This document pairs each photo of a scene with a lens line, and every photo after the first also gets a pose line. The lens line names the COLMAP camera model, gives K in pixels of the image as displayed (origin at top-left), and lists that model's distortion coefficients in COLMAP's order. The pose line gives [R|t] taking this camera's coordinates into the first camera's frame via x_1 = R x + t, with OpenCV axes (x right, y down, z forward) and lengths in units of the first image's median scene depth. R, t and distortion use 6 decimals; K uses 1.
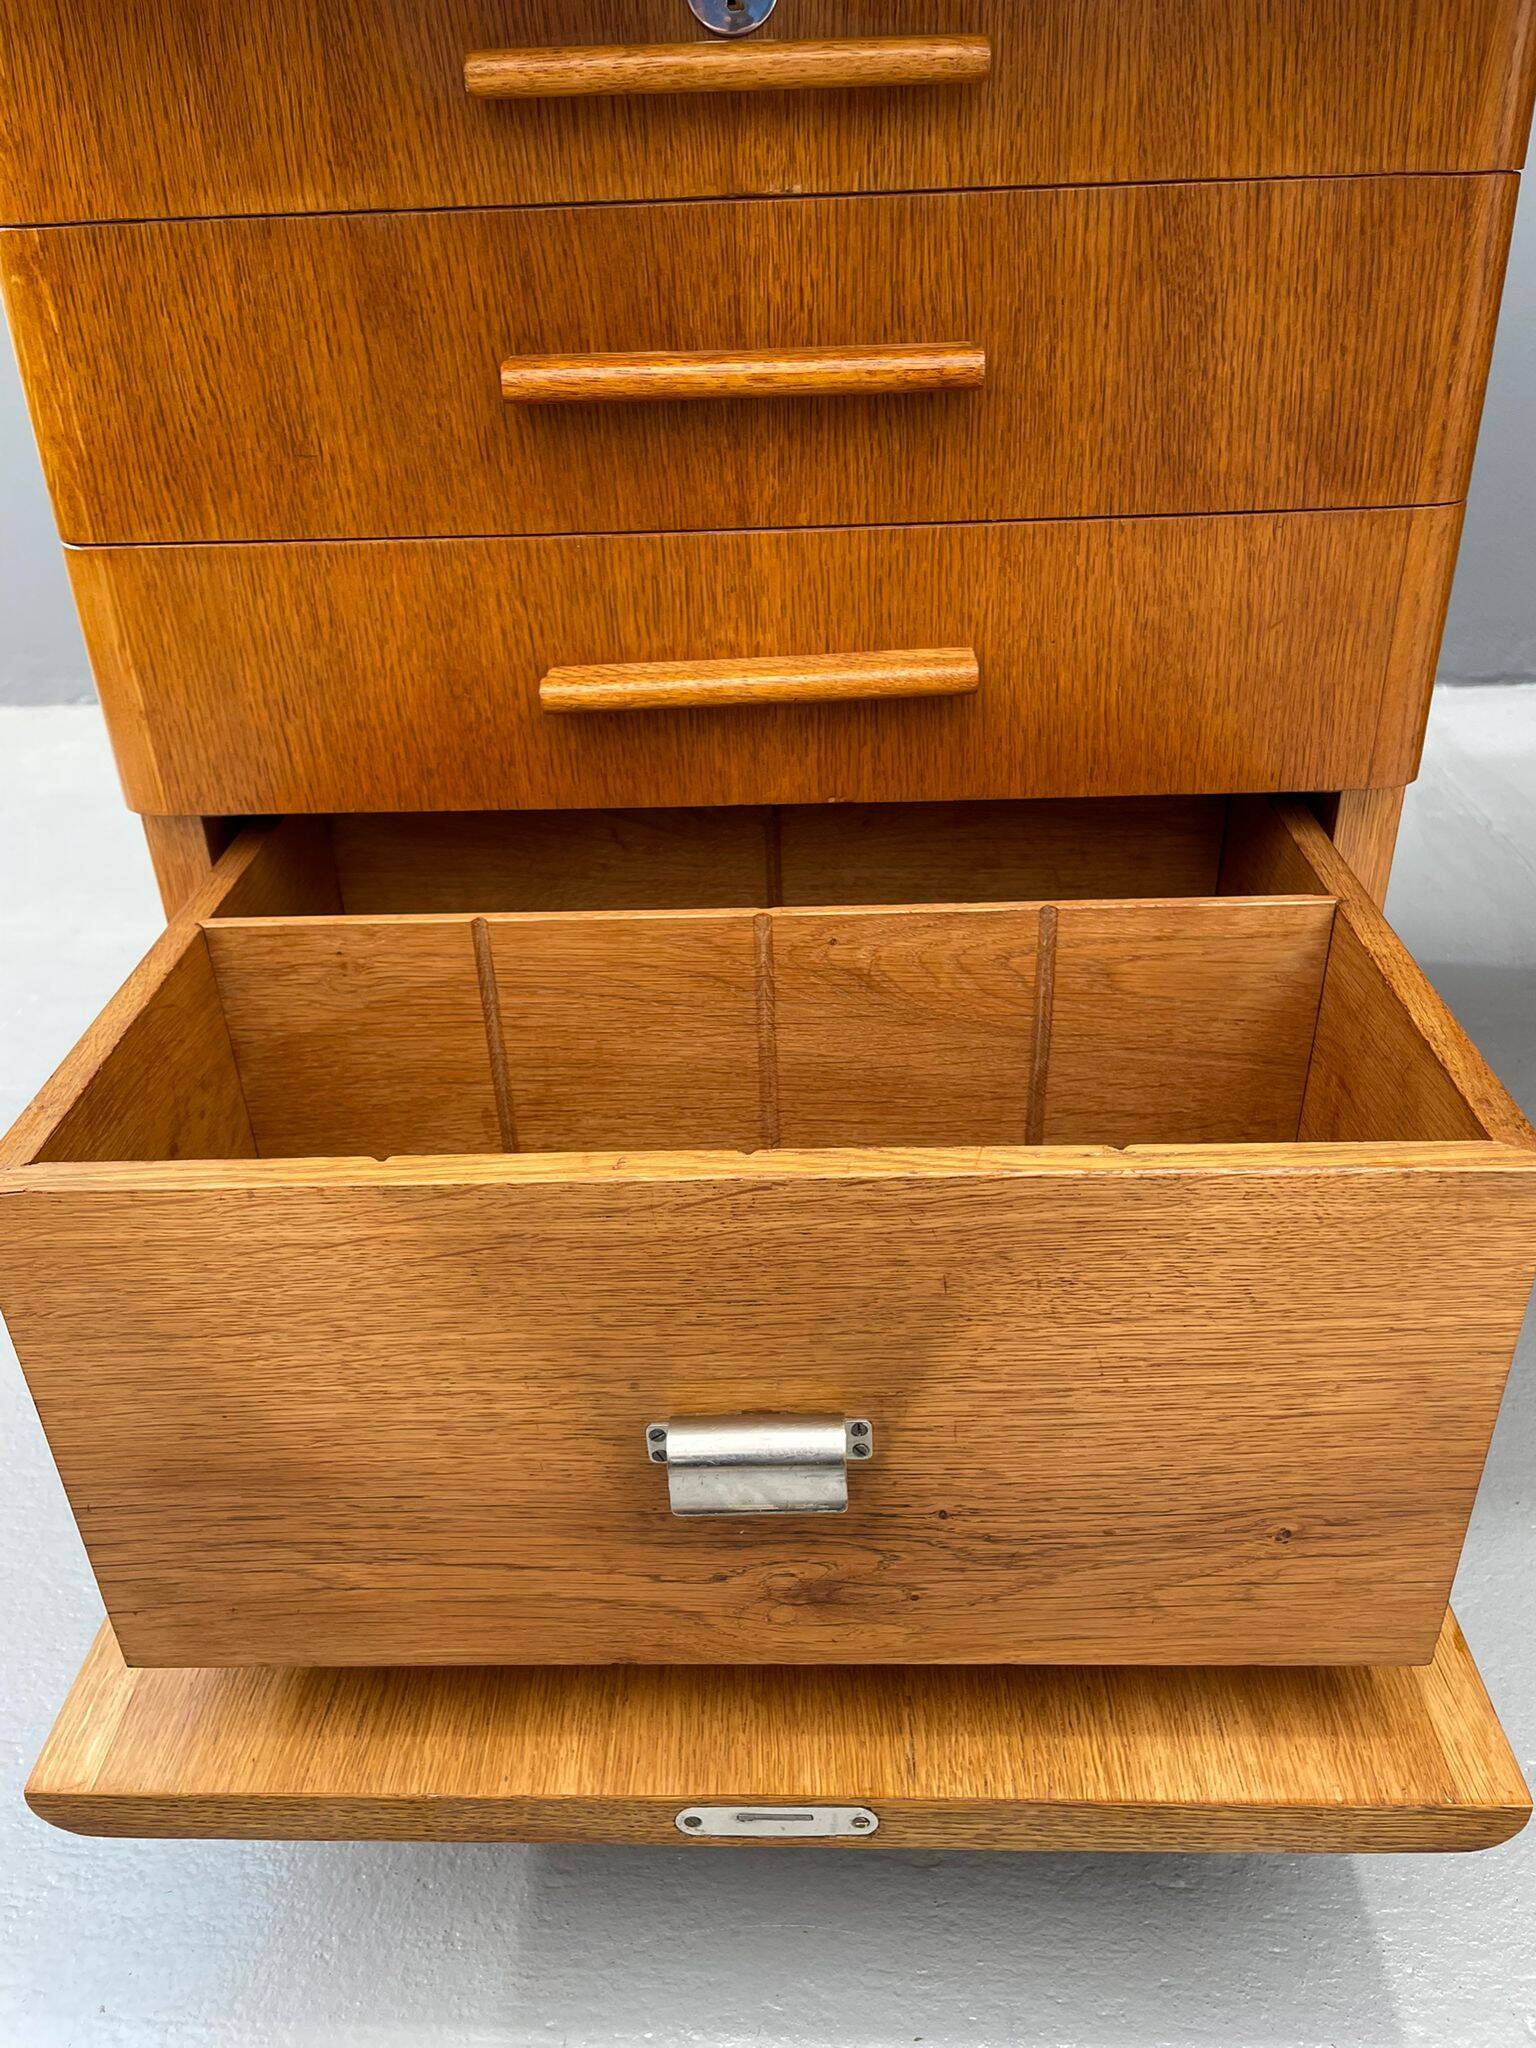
lens RADIAL K [[1570.1, 0, 757.9], [0, 1570.1, 1024.6], [0, 0, 1]] dist [0.079780, -0.117158]
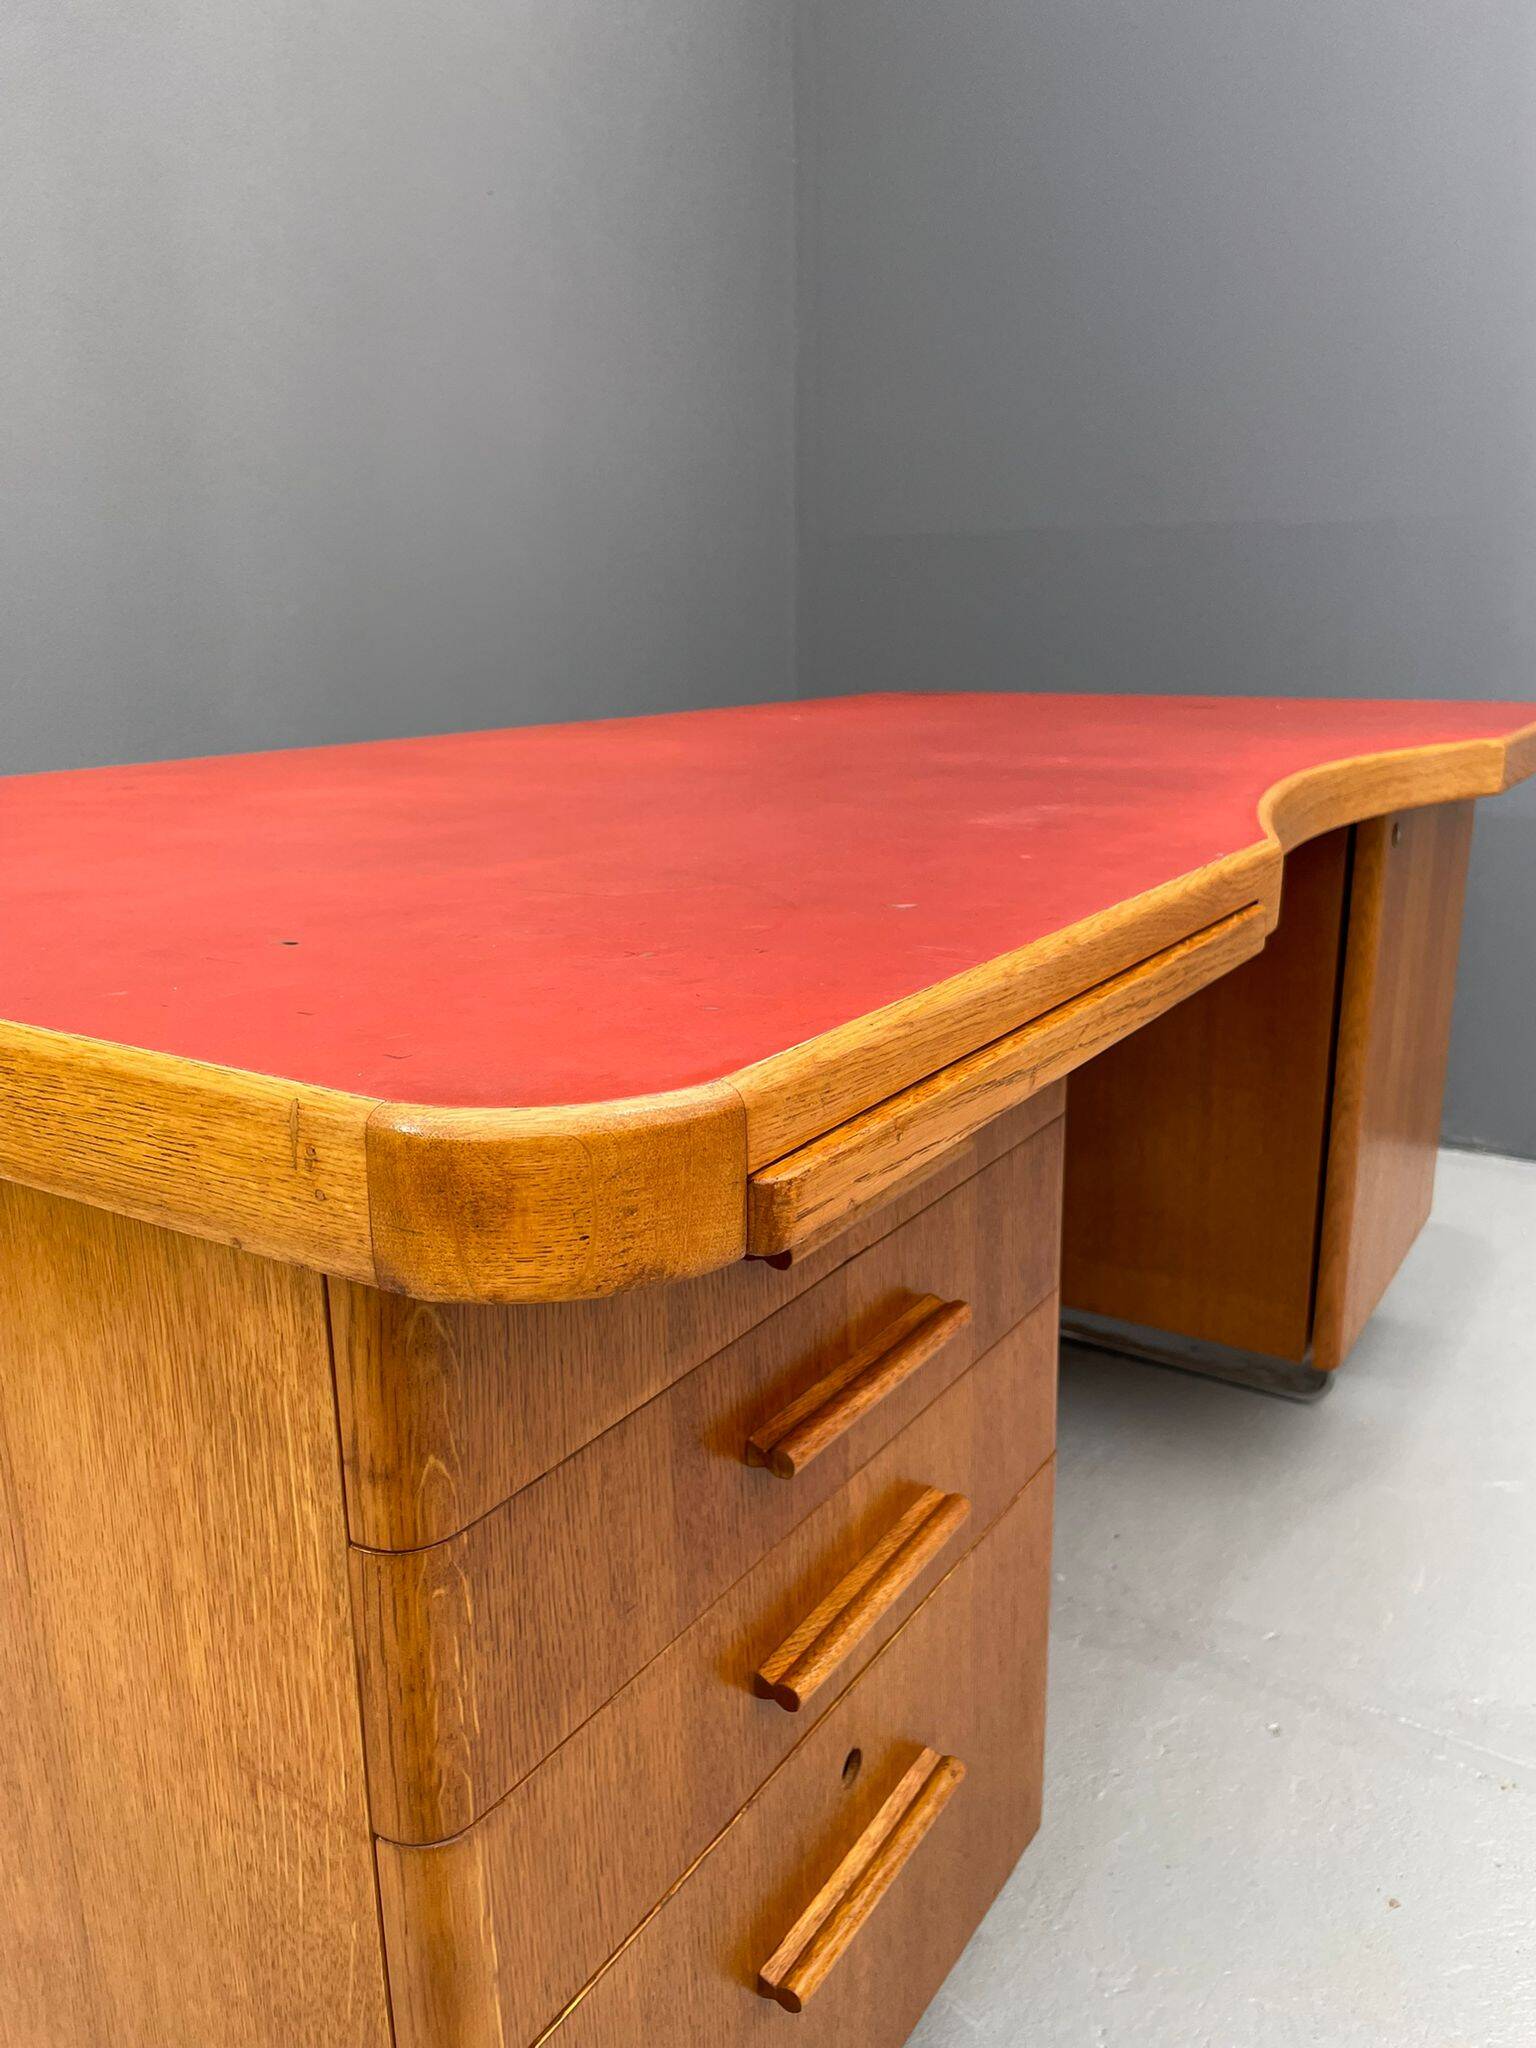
lens RADIAL K [[1570.1, 0, 783.8], [0, 1570.1, 1030.3], [0, 0, 1]] dist [0.079780, -0.117158]
pose [[0.506336, -0.196669, 0.839610, -1.031835], [0.410399, 0.911270, -0.034041, -0.631520], [-0.758417, 0.361812, 0.542122, 0.244805]]
